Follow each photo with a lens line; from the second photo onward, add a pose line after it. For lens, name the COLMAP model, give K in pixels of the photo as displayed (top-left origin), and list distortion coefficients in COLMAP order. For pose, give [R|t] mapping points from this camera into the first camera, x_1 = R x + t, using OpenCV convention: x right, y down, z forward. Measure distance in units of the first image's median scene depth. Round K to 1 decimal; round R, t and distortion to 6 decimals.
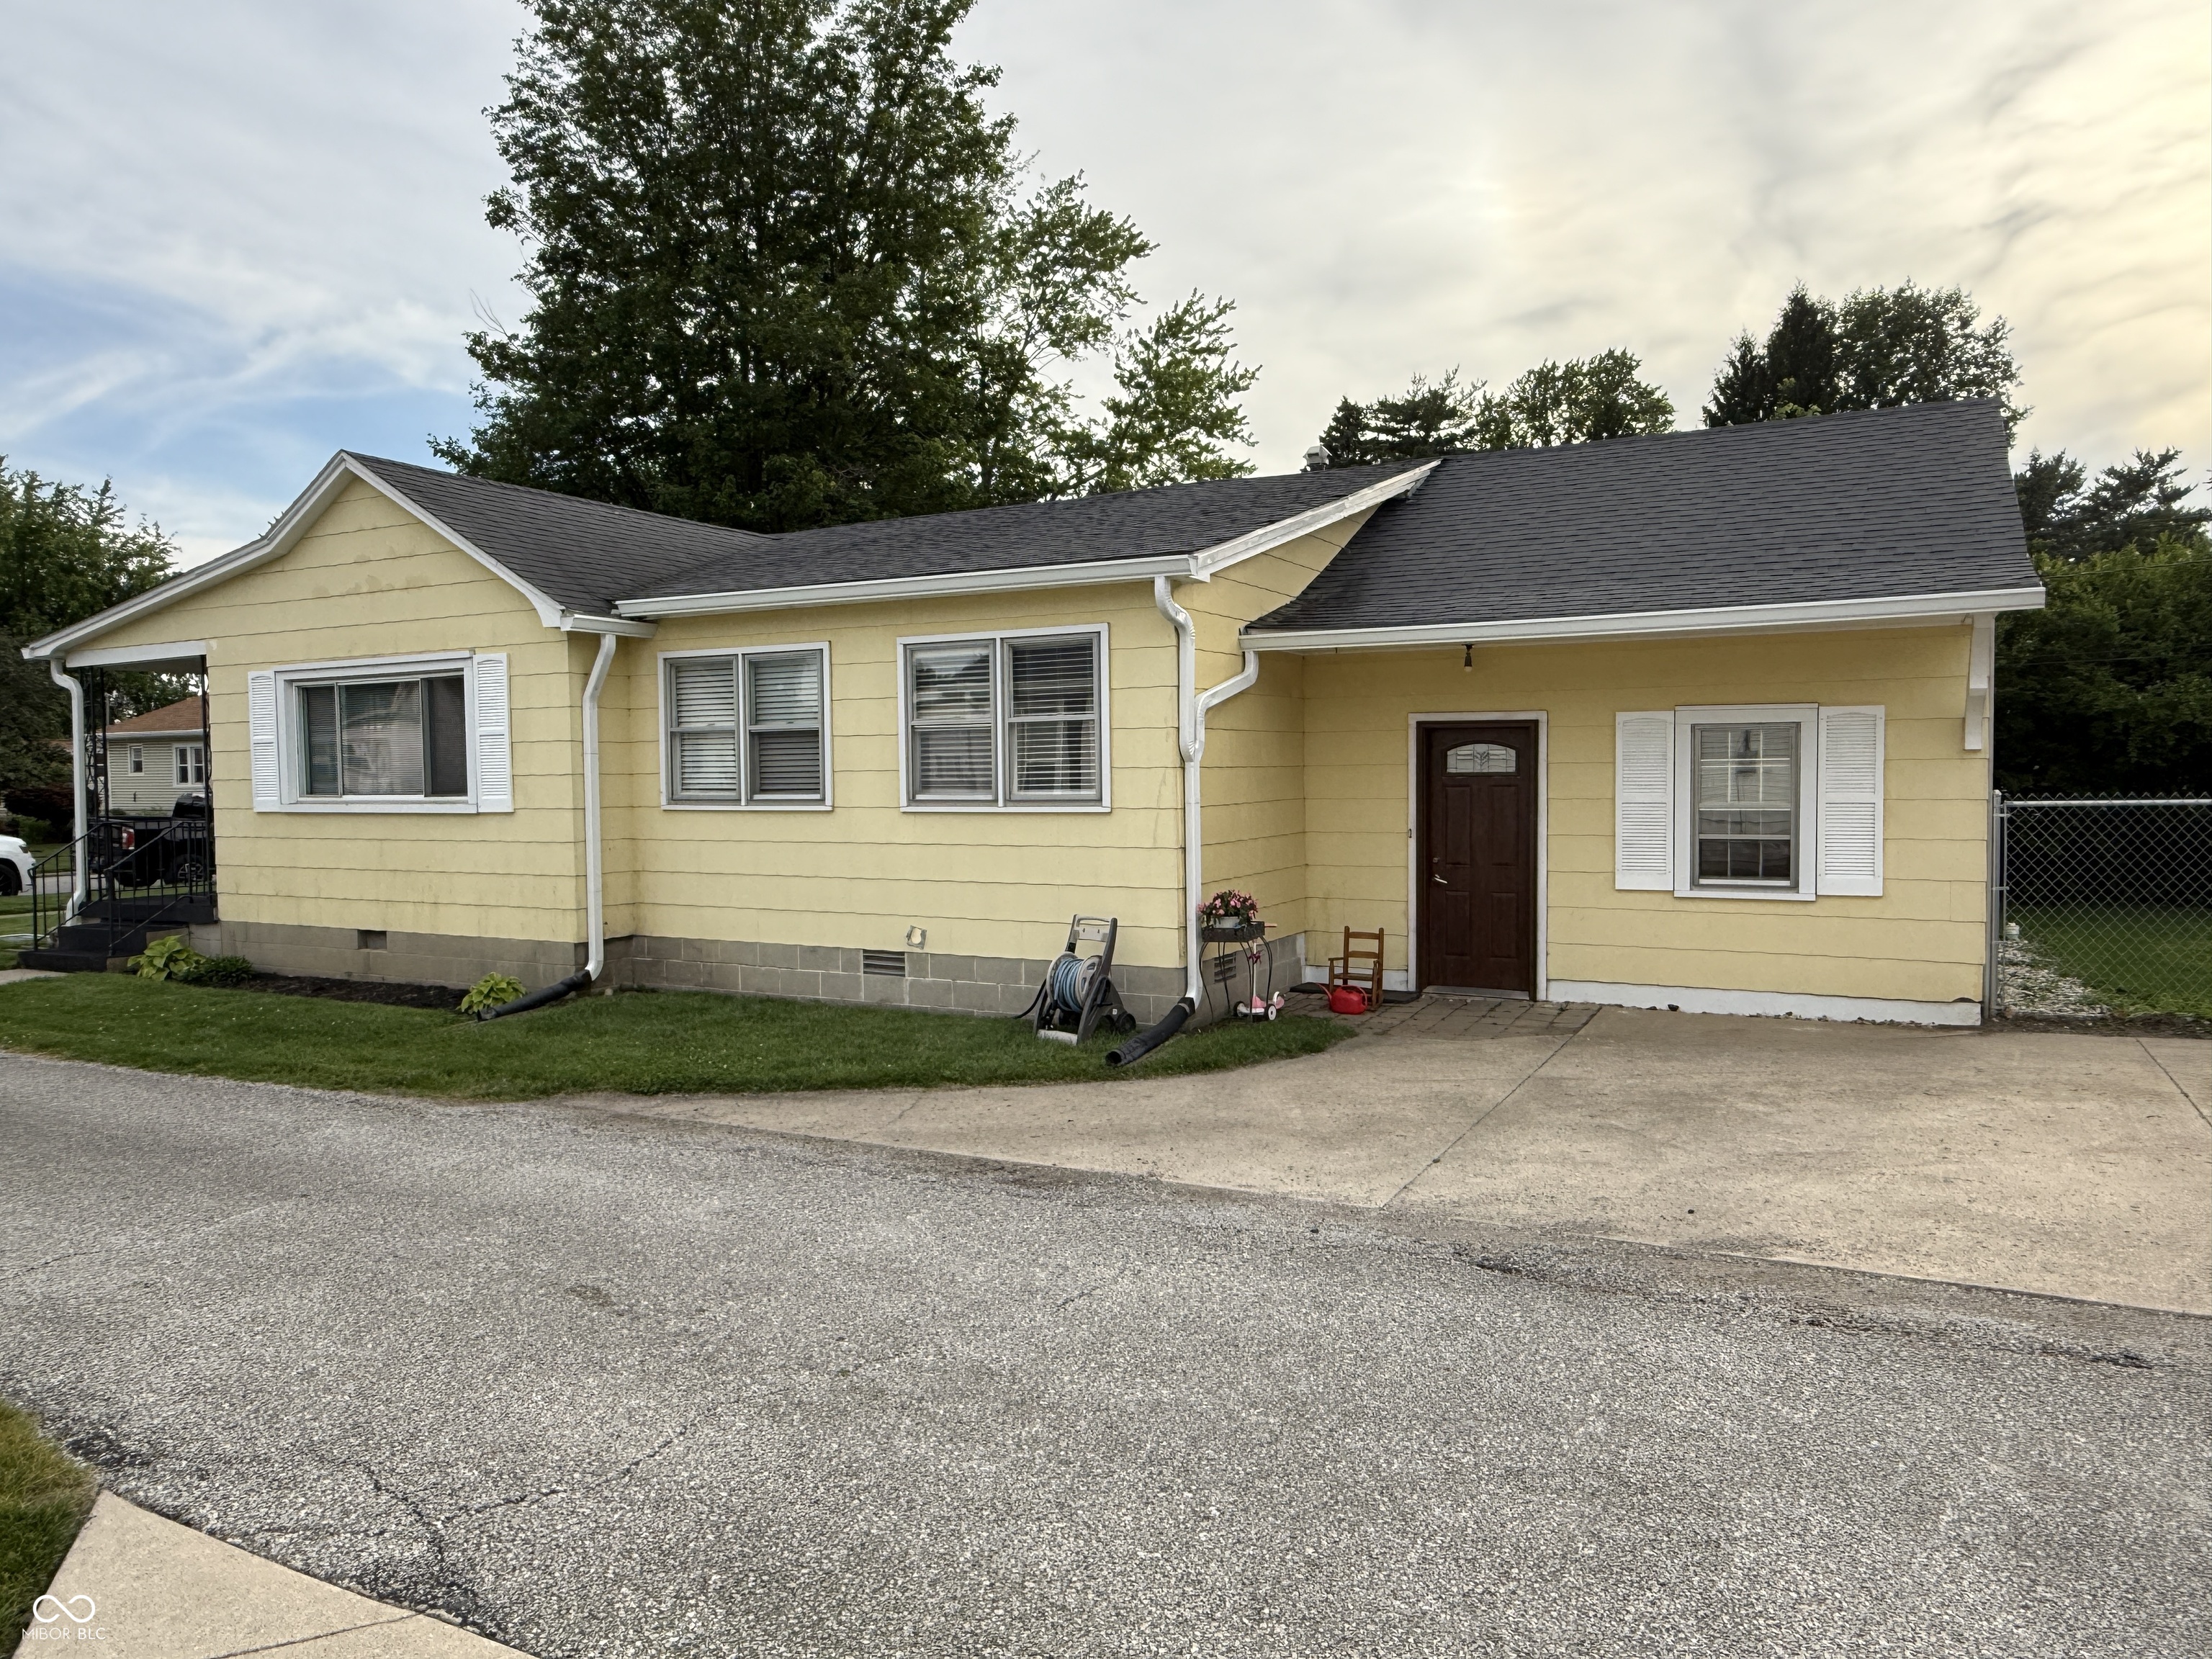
lens RADIAL K [[1474.9, 0, 1106.6], [0, 1474.9, 835.4], [0, 0, 1]] dist [-0.002637, -0.000714]
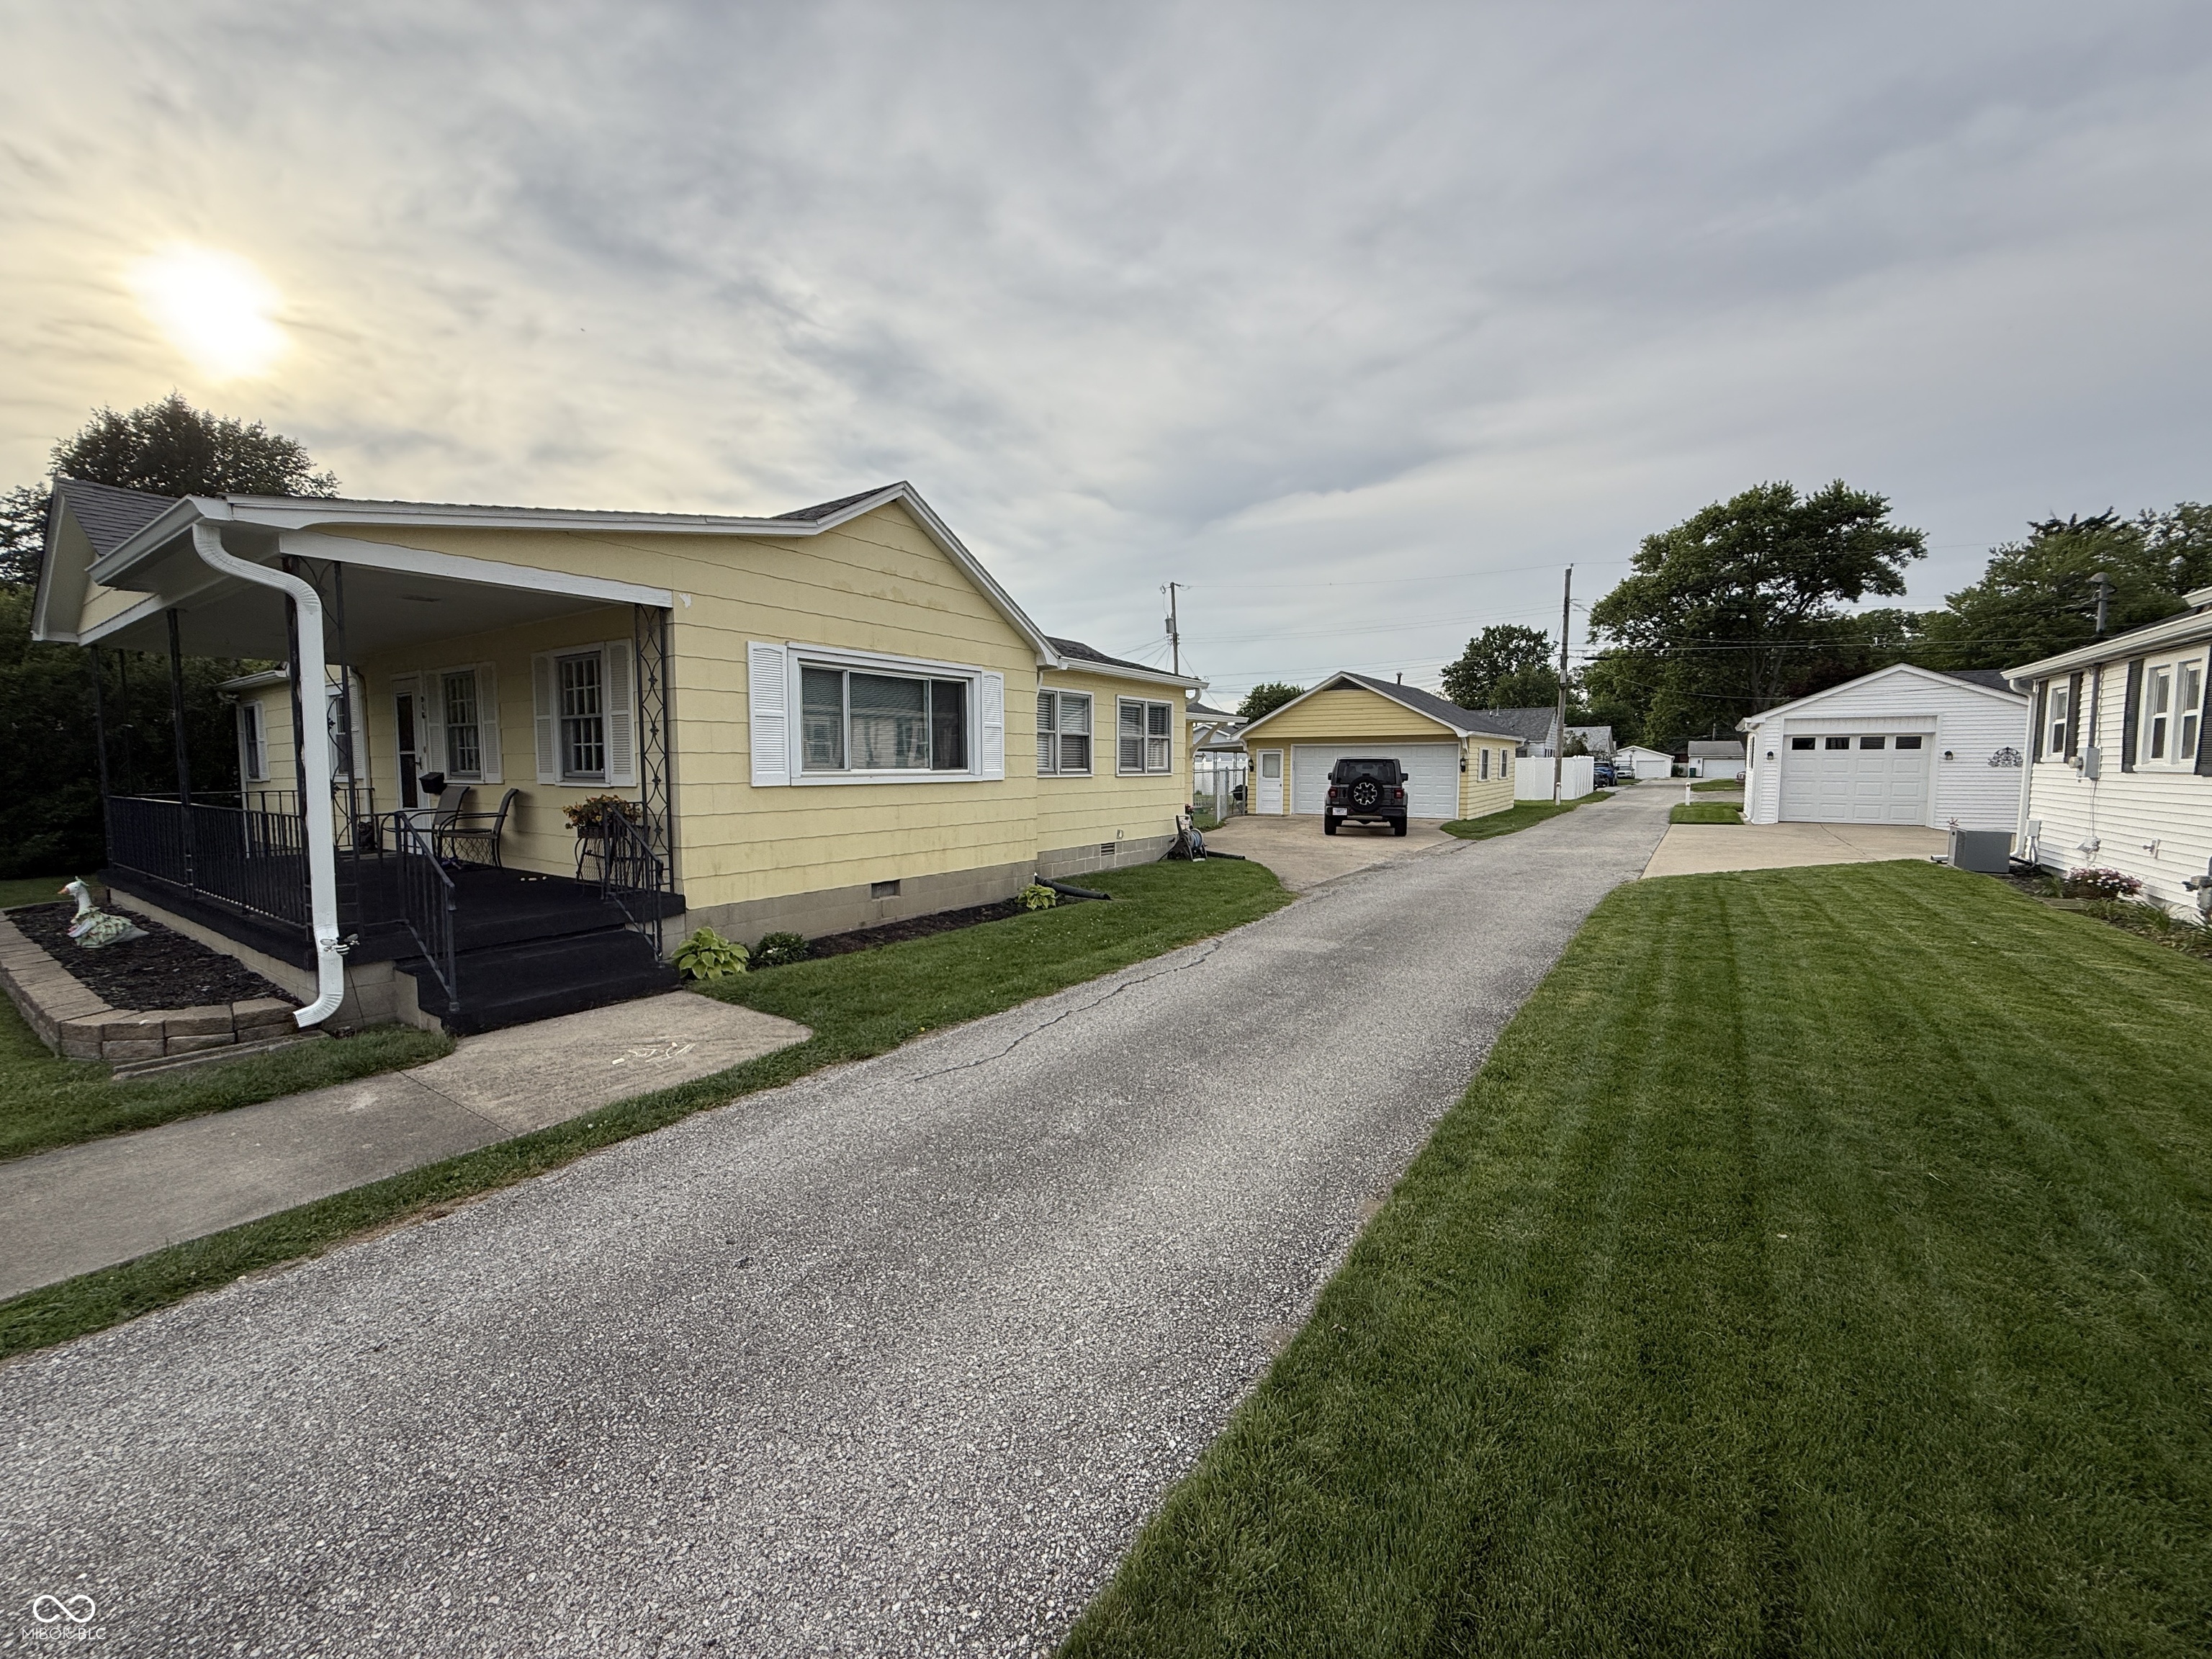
lens RADIAL K [[870.8, 0, 1107.6], [0, 870.8, 814.6], [0, 0, 1]] dist [0.000407, 0.000203]
pose [[0.108122, -0.049134, 0.992923, -1.211674], [0.036899, 0.998288, 0.045381, -0.016129], [-0.993453, 0.031731, 0.109750, 0.759871]]
